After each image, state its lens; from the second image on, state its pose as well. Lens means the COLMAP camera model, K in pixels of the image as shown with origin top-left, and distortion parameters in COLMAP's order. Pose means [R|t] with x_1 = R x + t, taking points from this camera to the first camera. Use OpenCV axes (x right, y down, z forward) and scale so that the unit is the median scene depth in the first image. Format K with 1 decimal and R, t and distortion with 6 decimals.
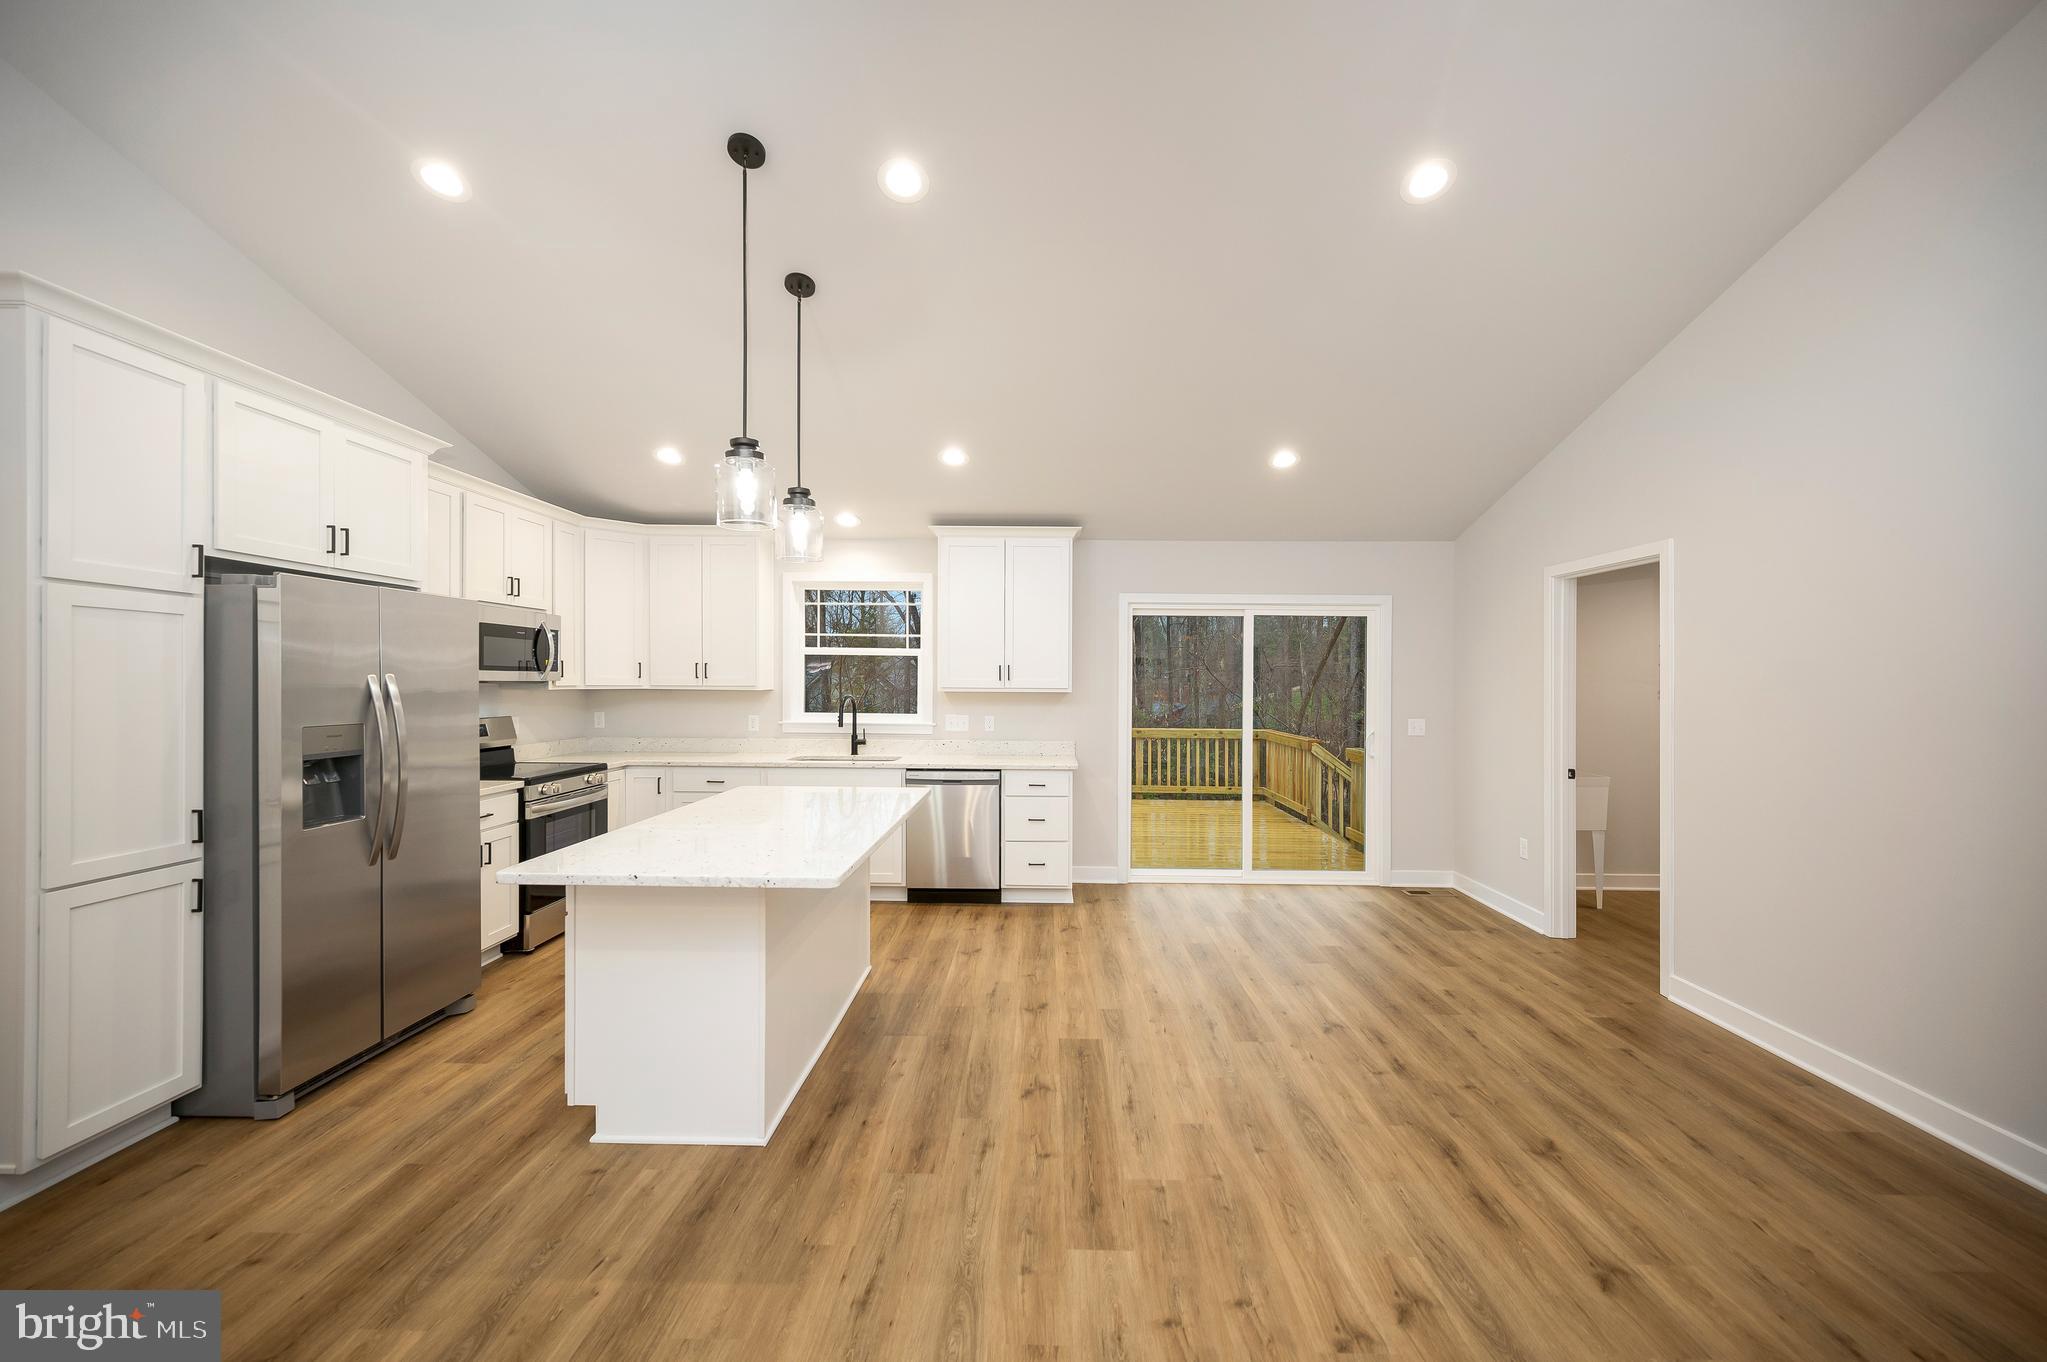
lens RADIAL K [[813.3, 0, 1025.8], [0, 813.3, 679.0], [0, 0, 1]] dist [0.000296, -0.000117]
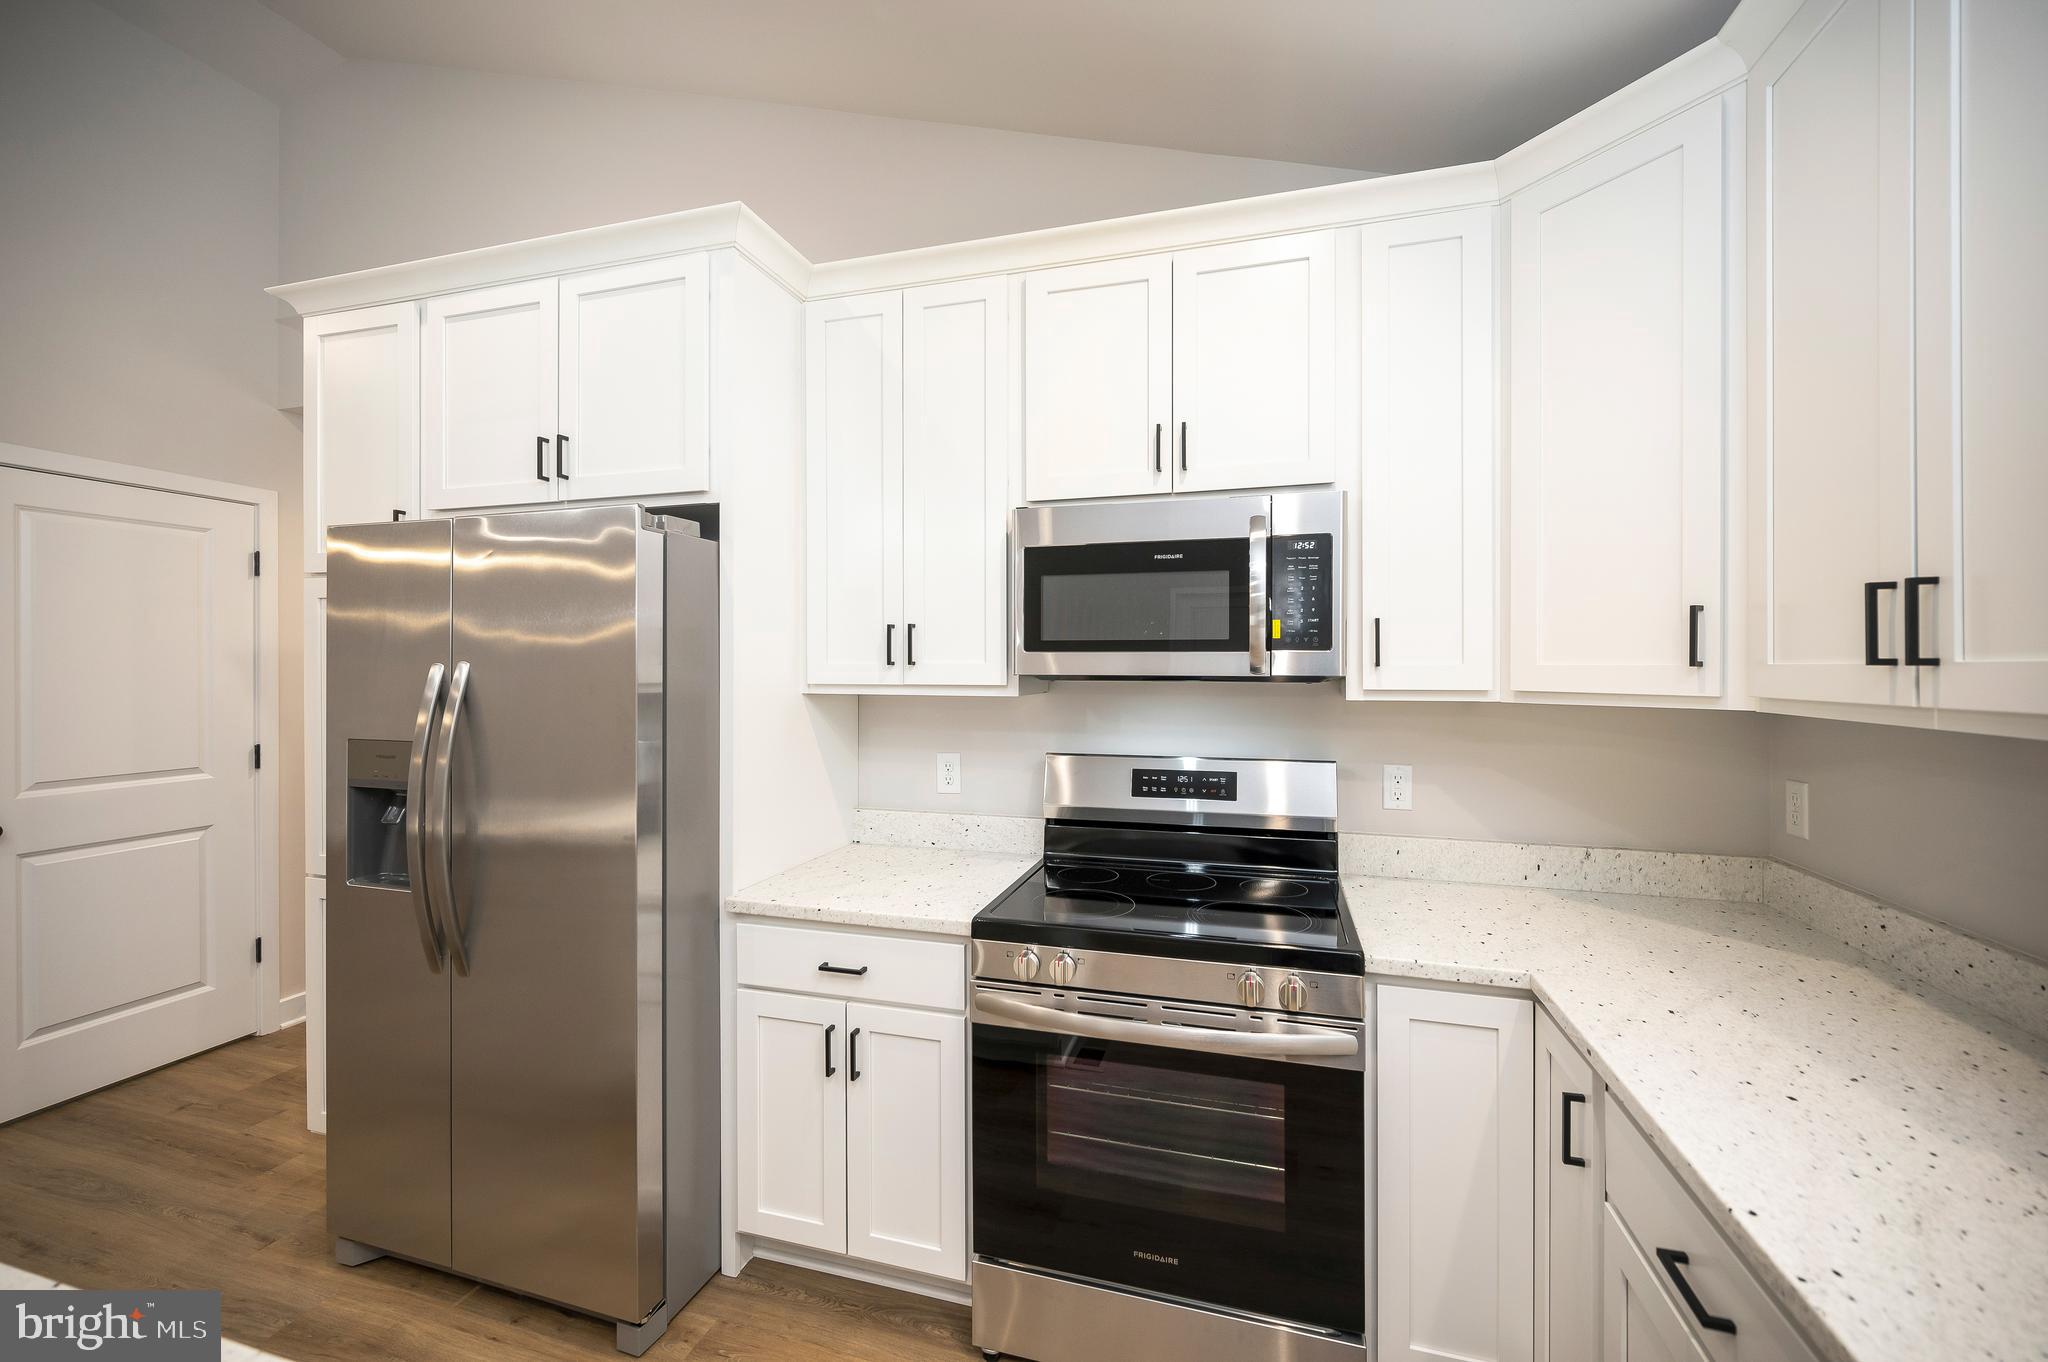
lens RADIAL K [[824.8, 0, 1024.1], [0, 824.8, 666.8], [0, 0, 1]] dist [-0.000185, -0.000042]
pose [[-0.264829, -0.006507, -0.964274, -0.221042], [-0.001532, 0.999979, -0.006327, 0.001015], [0.964294, -0.000198, -0.264833, 1.110089]]
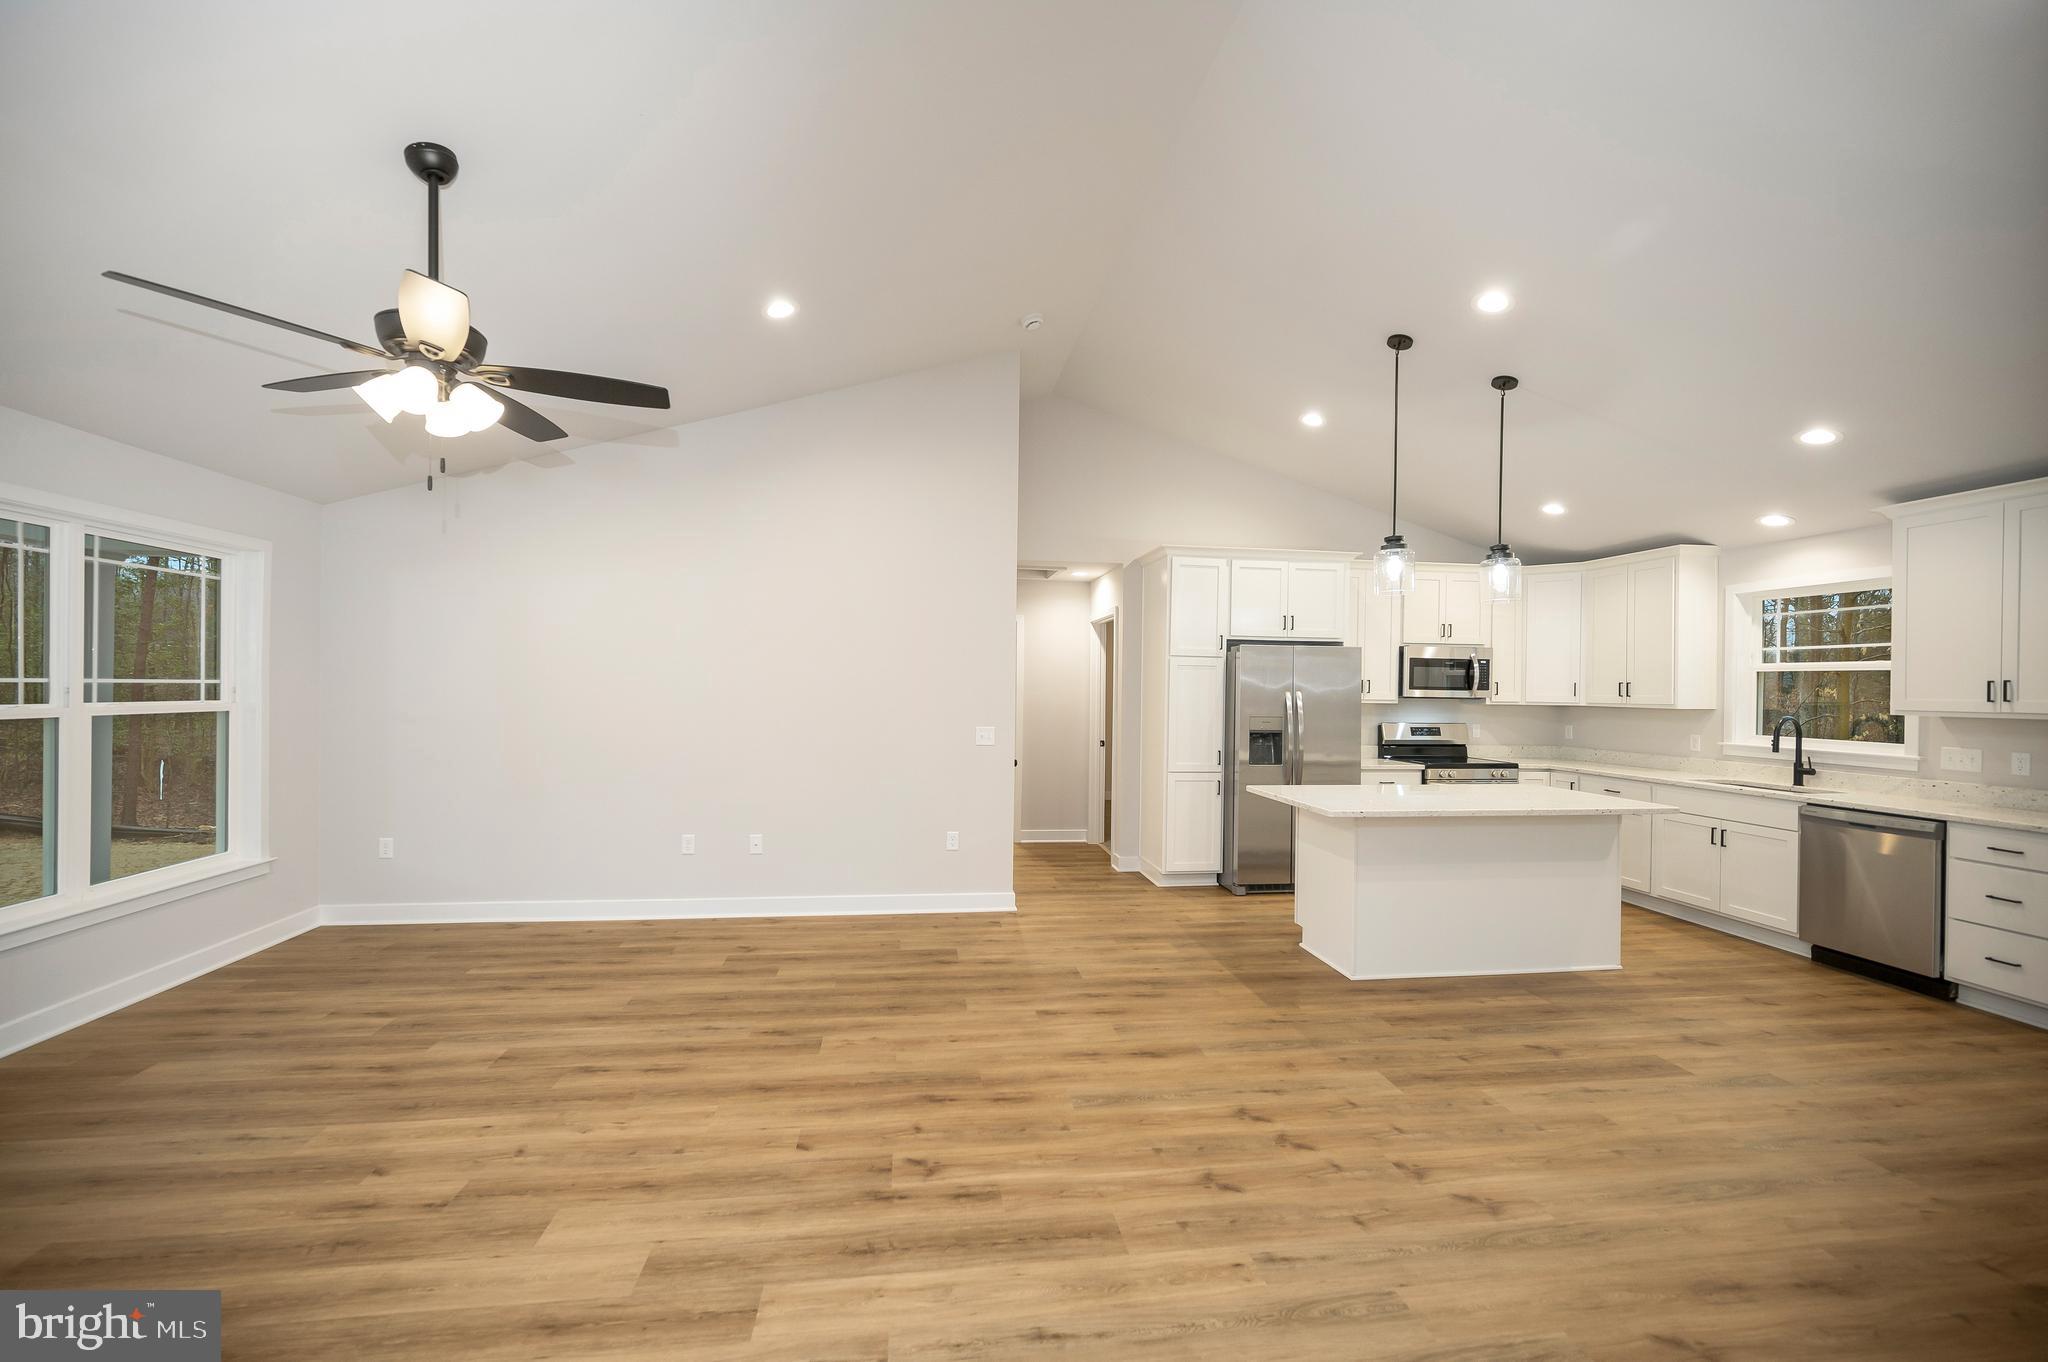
lens RADIAL K [[810.7, 0, 1020.3], [0, 810.7, 690.7], [0, 0, 1]] dist [-0.000615, -0.000027]
pose [[0.155796, -0.001514, -0.987788, 0.694787], [-0.010718, 0.999937, -0.003223, 0.004194], [0.987731, 0.011089, 0.155770, 0.051232]]
